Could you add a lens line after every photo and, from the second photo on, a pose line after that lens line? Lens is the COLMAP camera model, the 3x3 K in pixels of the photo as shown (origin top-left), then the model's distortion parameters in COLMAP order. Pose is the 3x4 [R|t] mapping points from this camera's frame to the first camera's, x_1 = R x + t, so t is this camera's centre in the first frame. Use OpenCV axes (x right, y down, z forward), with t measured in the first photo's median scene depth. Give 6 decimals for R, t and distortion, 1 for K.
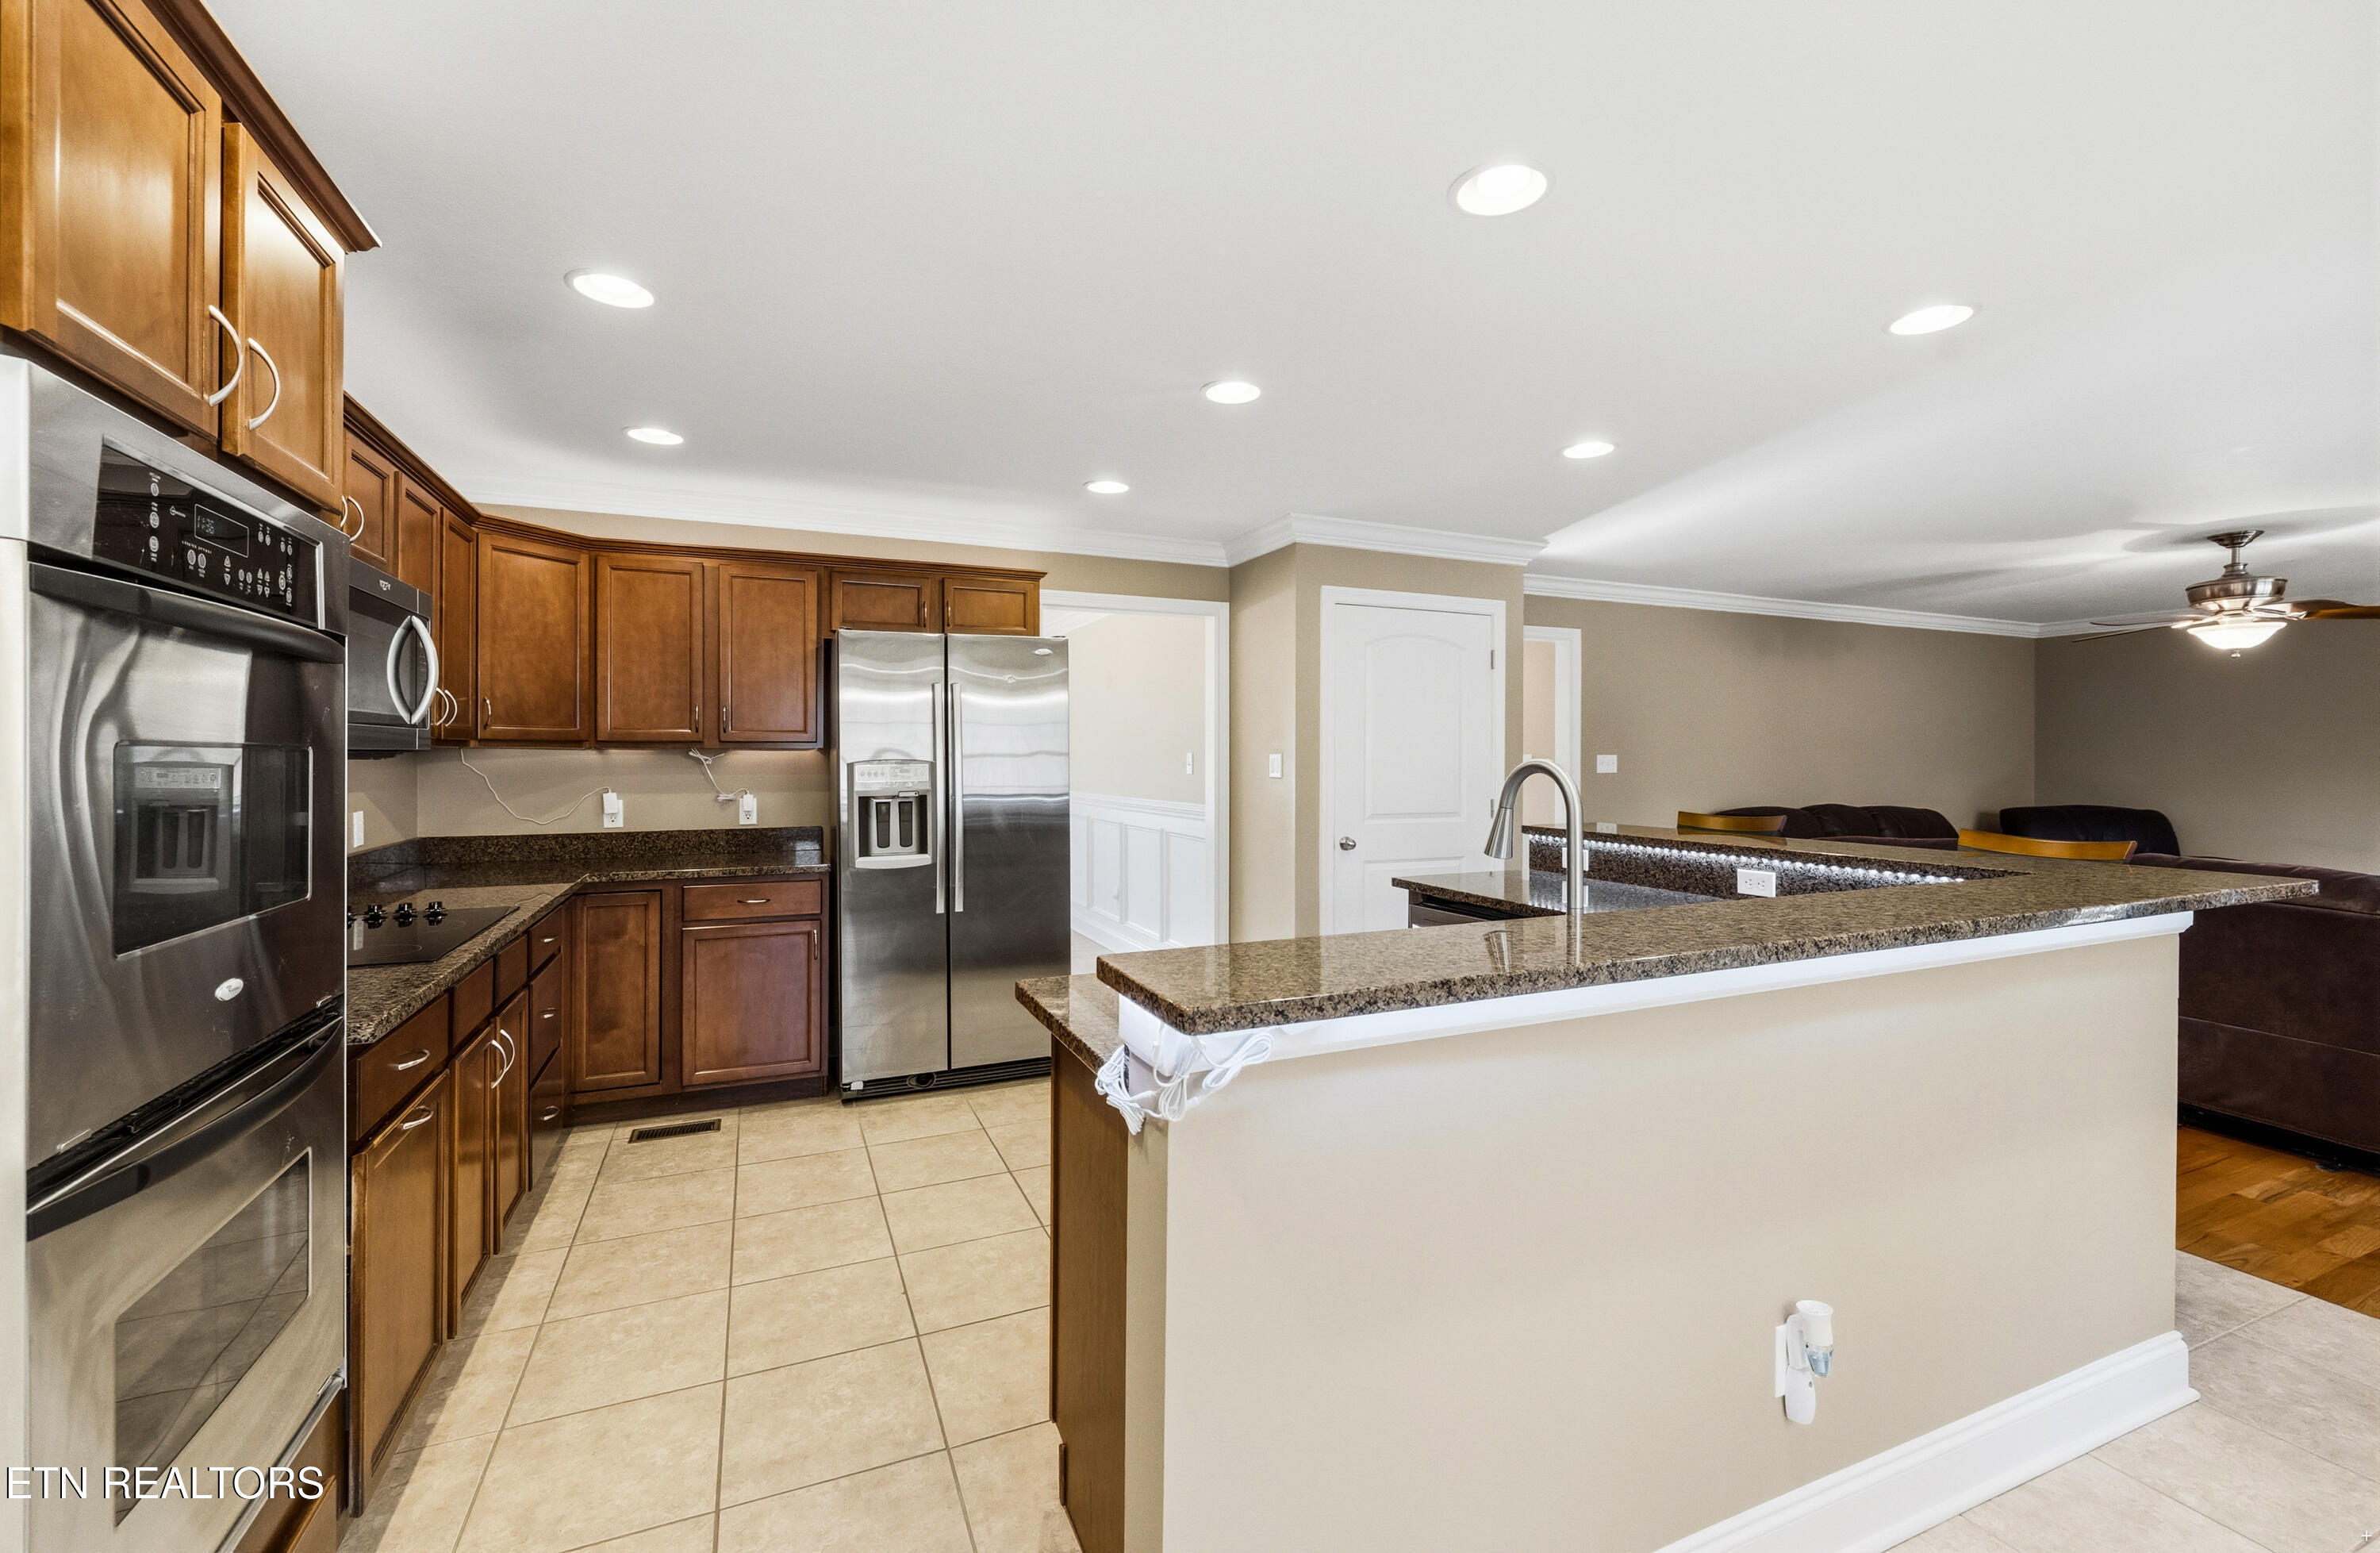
lens RADIAL K [[995.4, 0, 1182.8], [0, 995.4, 758.9], [0, 0, 1]] dist [-0.004374, -0.000197]
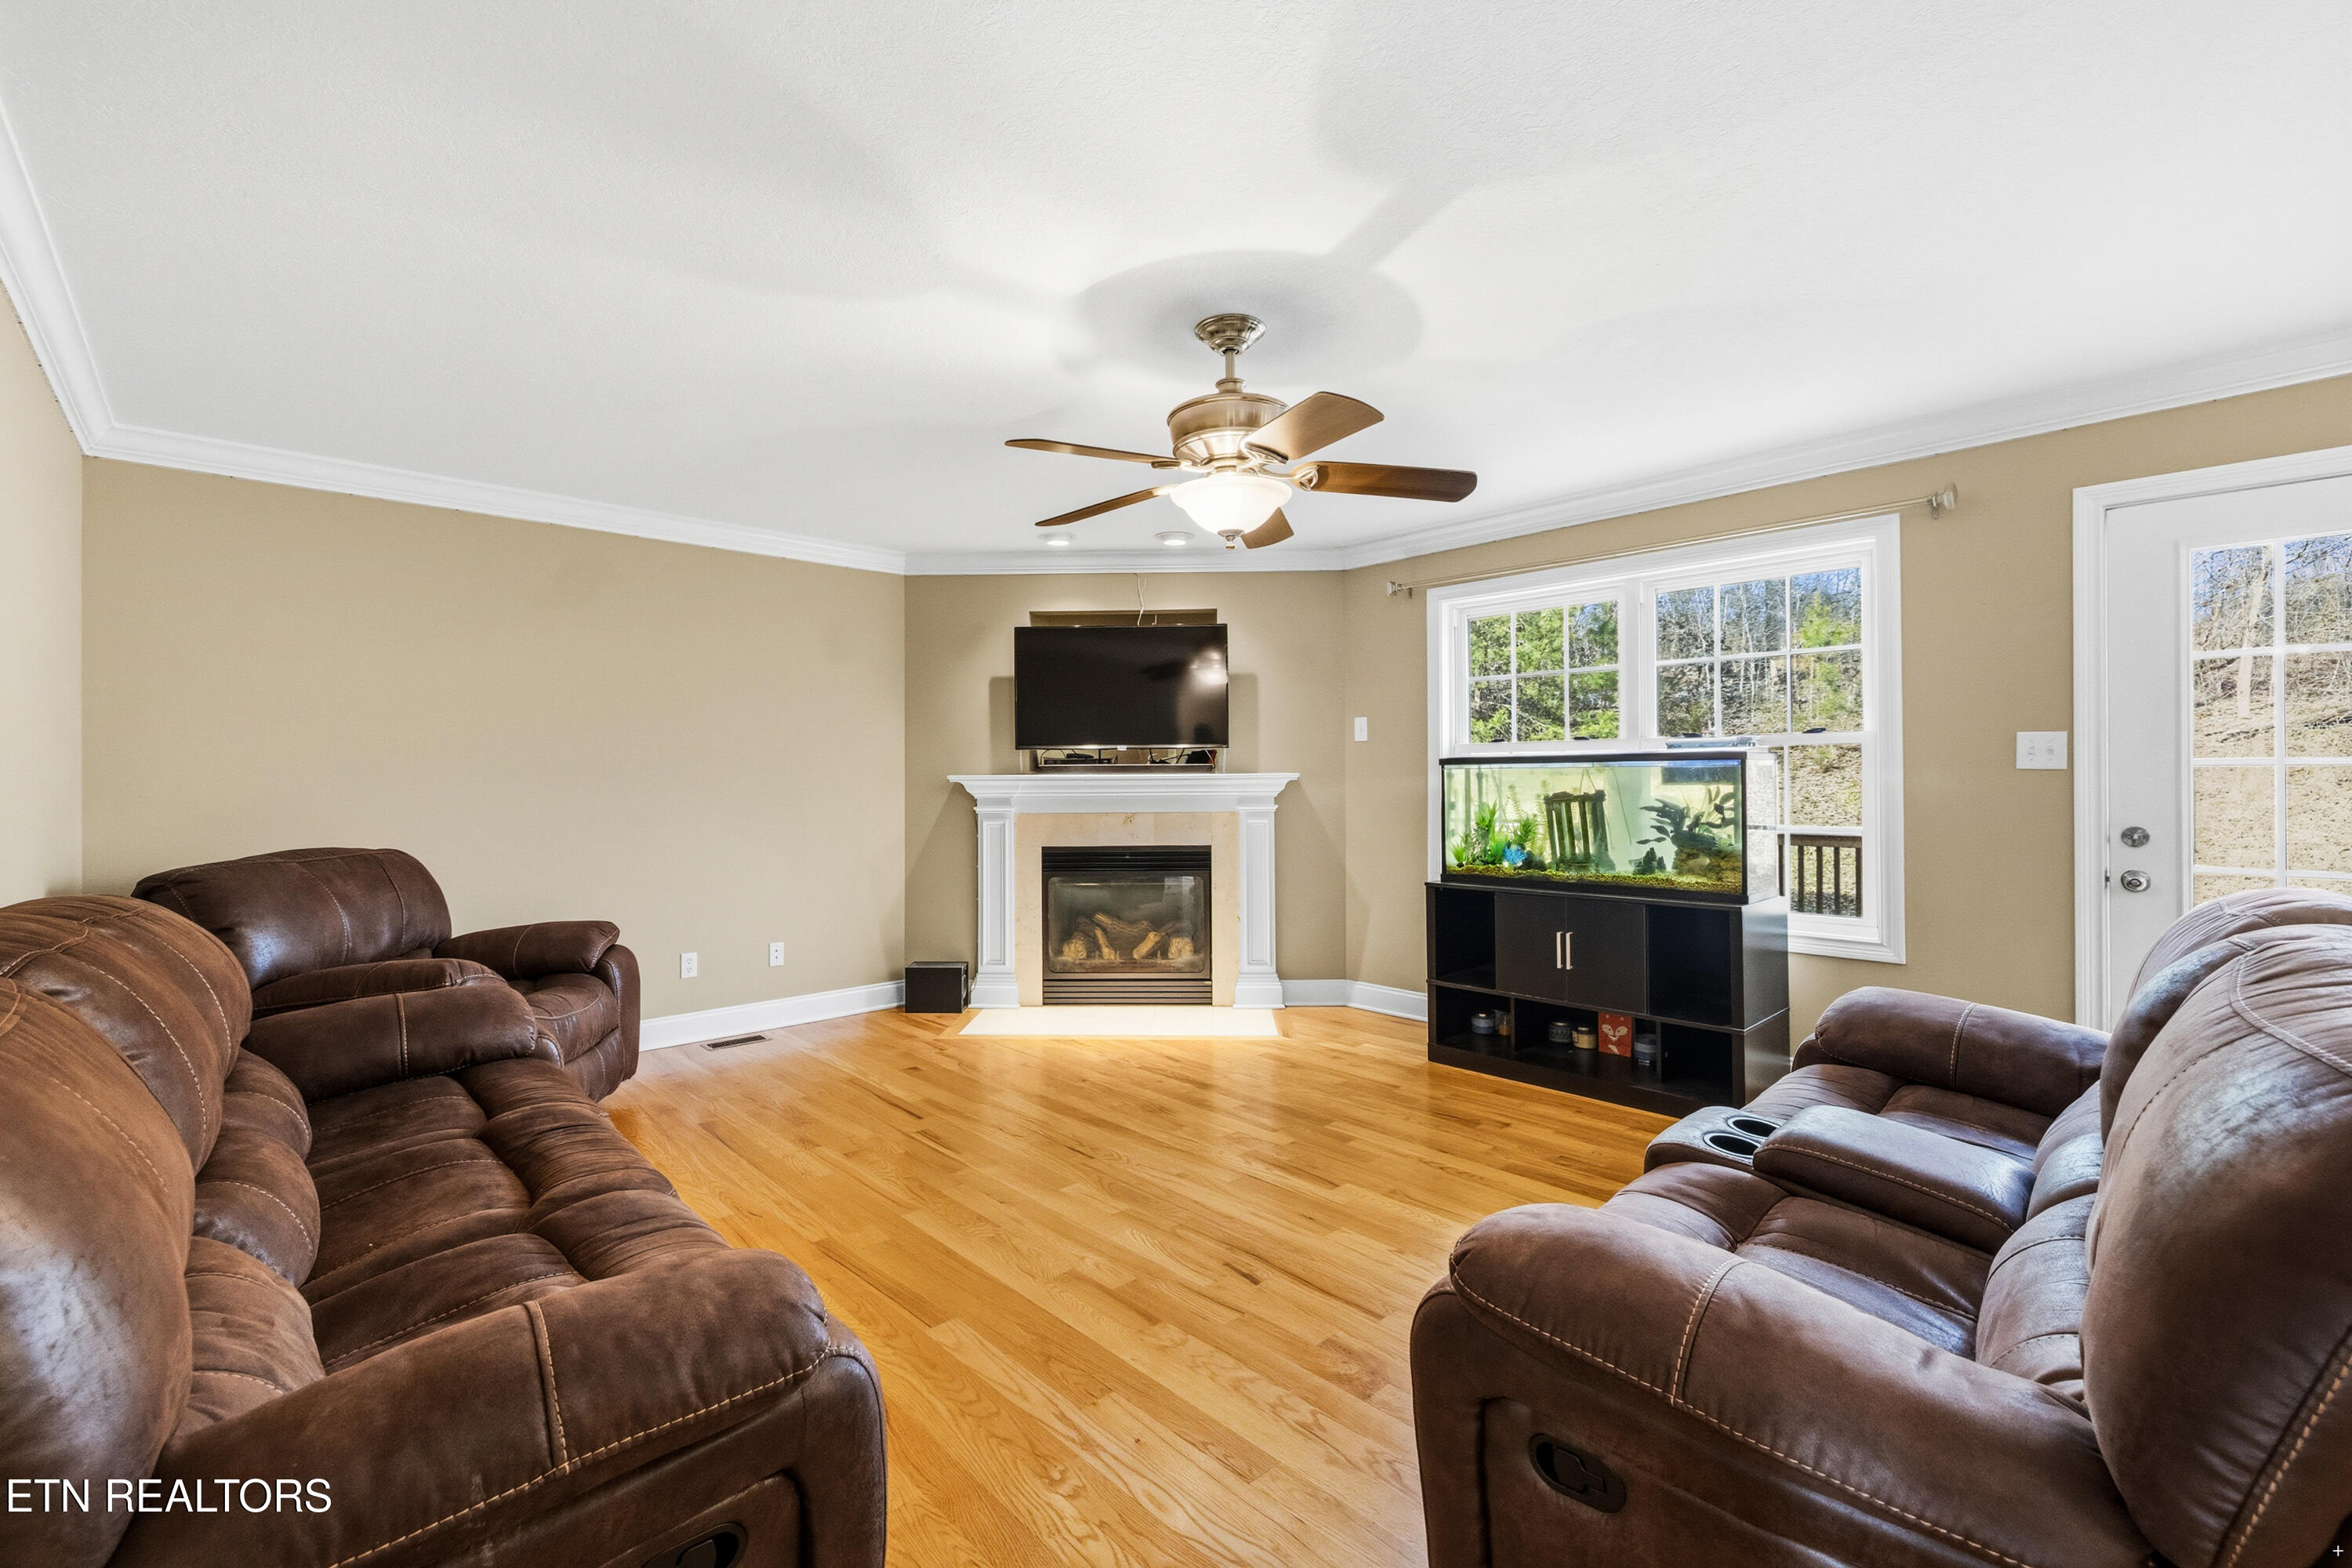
lens RADIAL K [[987.0, 0, 1175.4], [0, 987.0, 783.5], [0, 0, 1]] dist [0.004012, 0.000895]
pose [[-0.345024, -0.005593, 0.938577, 0.677616], [0.004823, 0.999958, 0.007731, 0.032593], [-0.938582, 0.007194, -0.344983, 1.508789]]
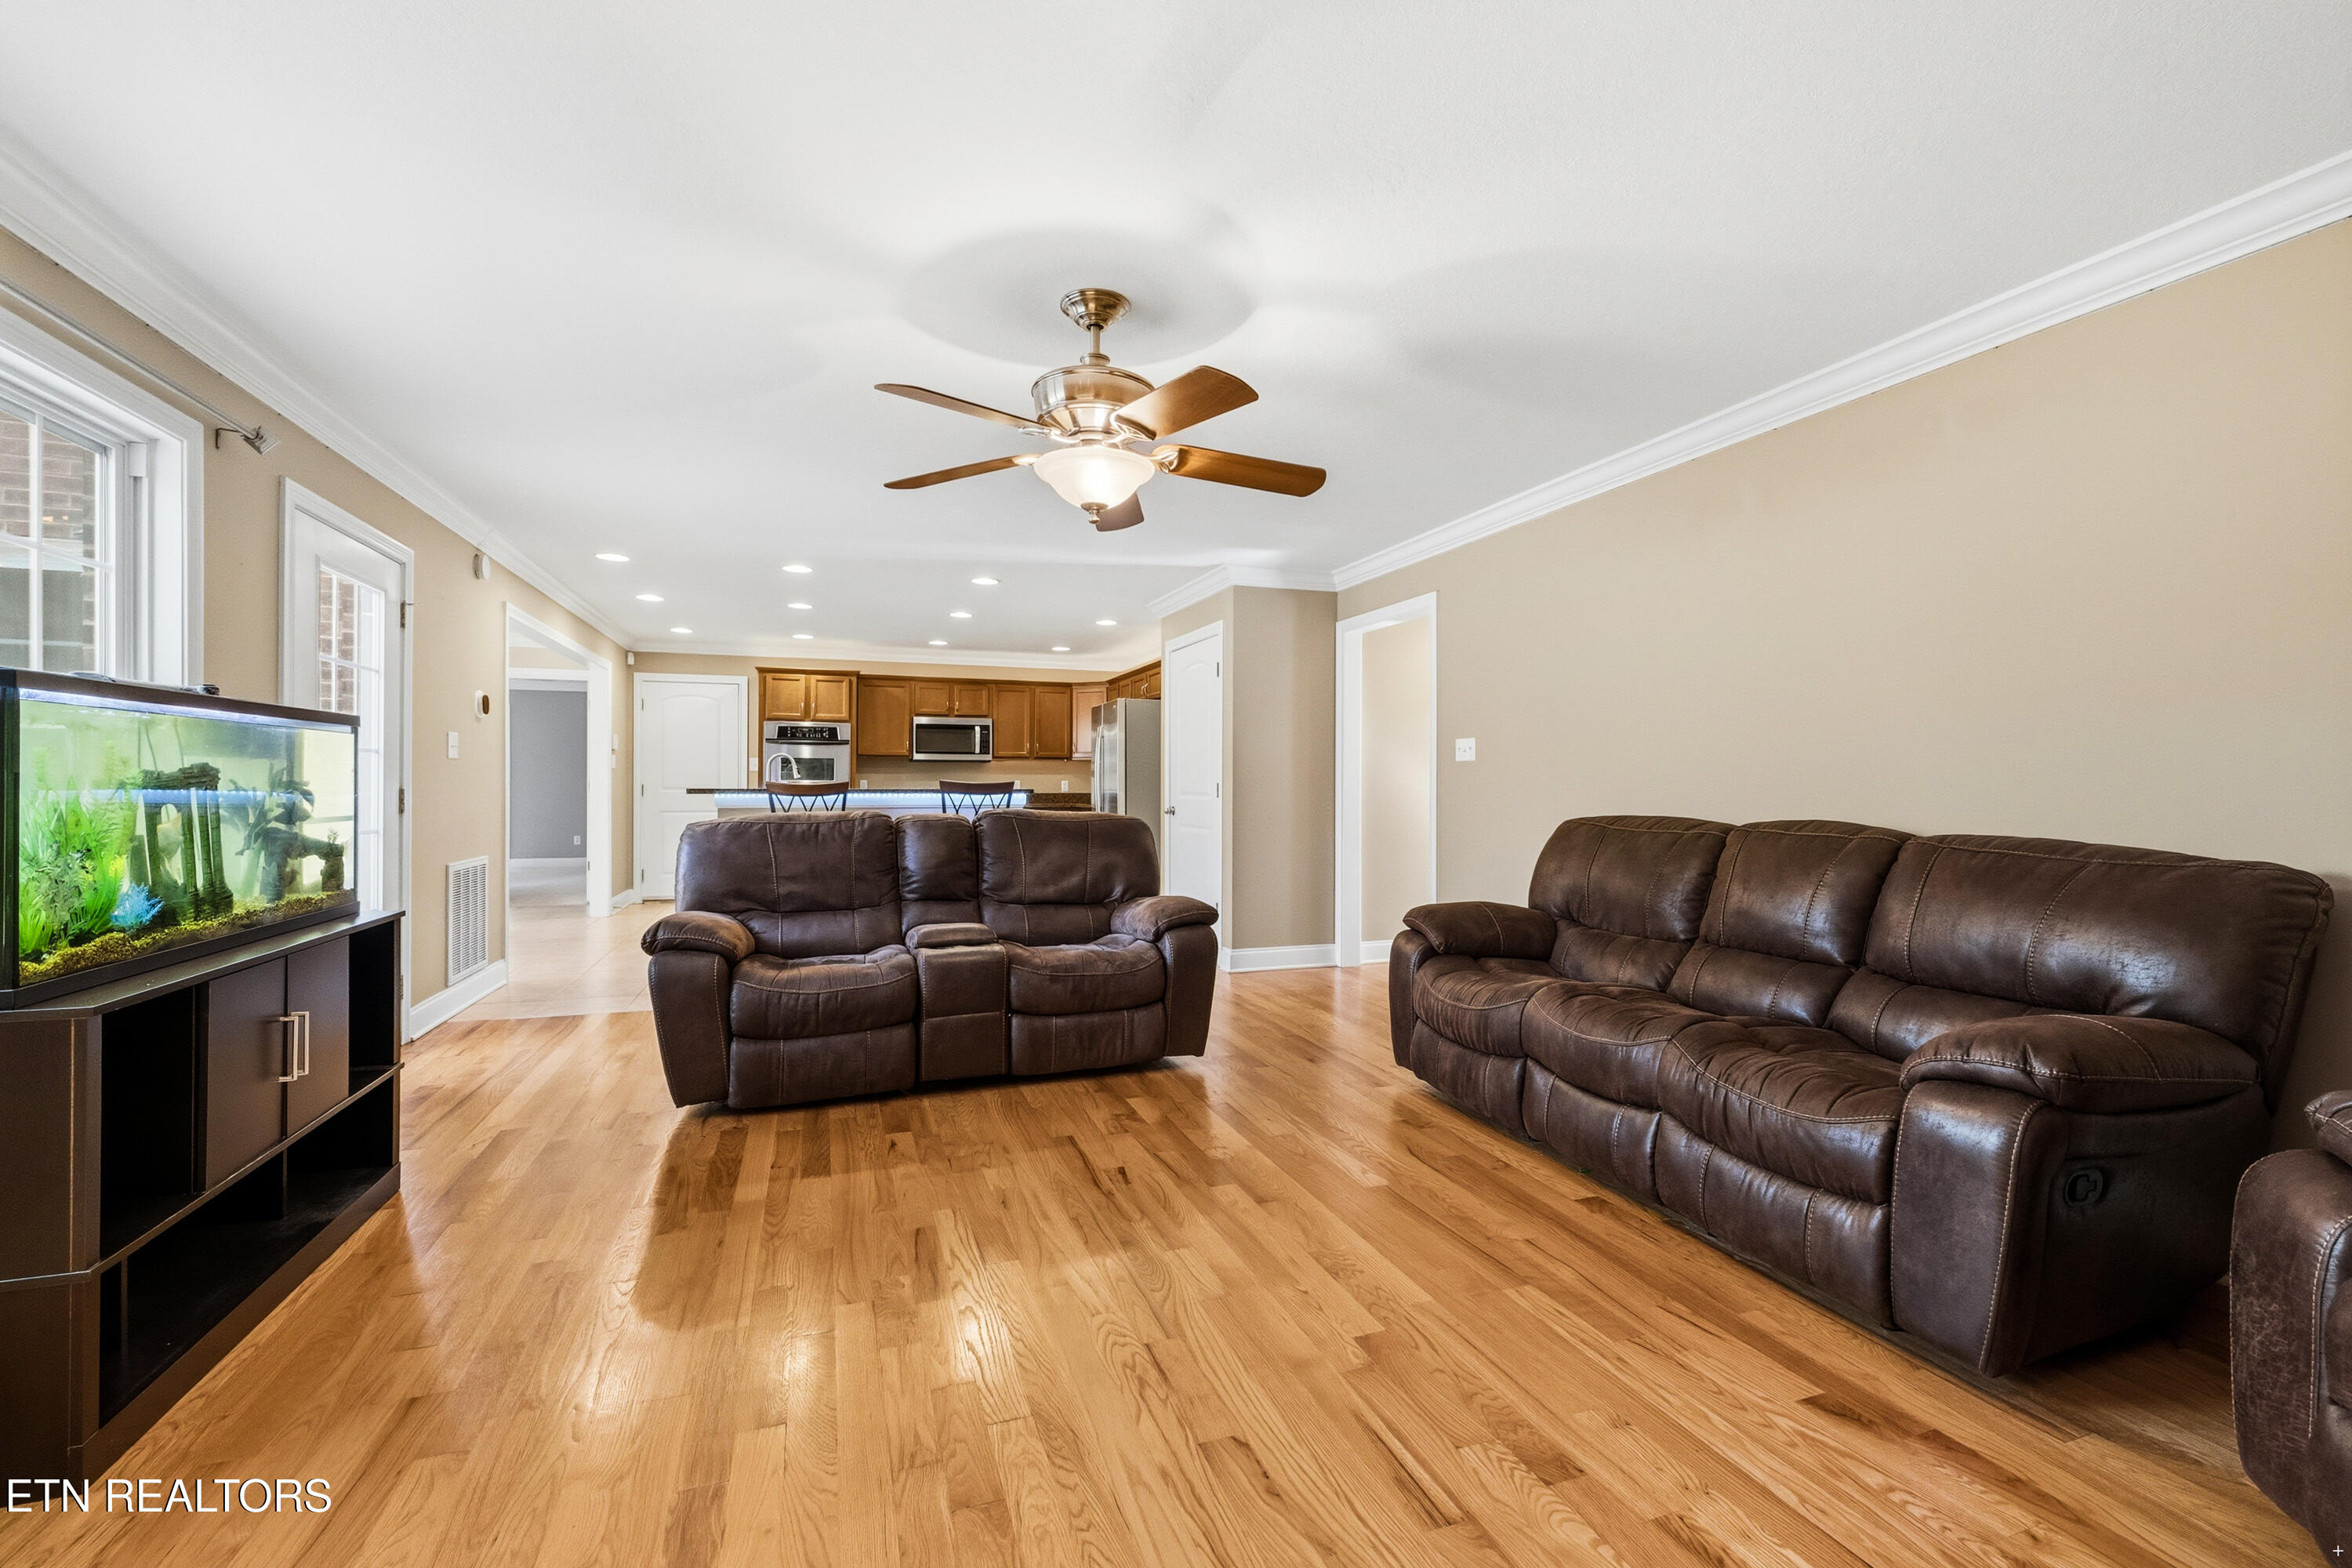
lens RADIAL K [[987.0, 0, 1172.9], [0, 987.0, 788.8], [0, 0, 1]] dist [0.004012, 0.000895]
pose [[-0.066996, 0.000762, -0.997753, 1.998038], [-0.008126, 0.999966, 0.001310, 0.059843], [0.997720, 0.008195, -0.066988, 1.335704]]
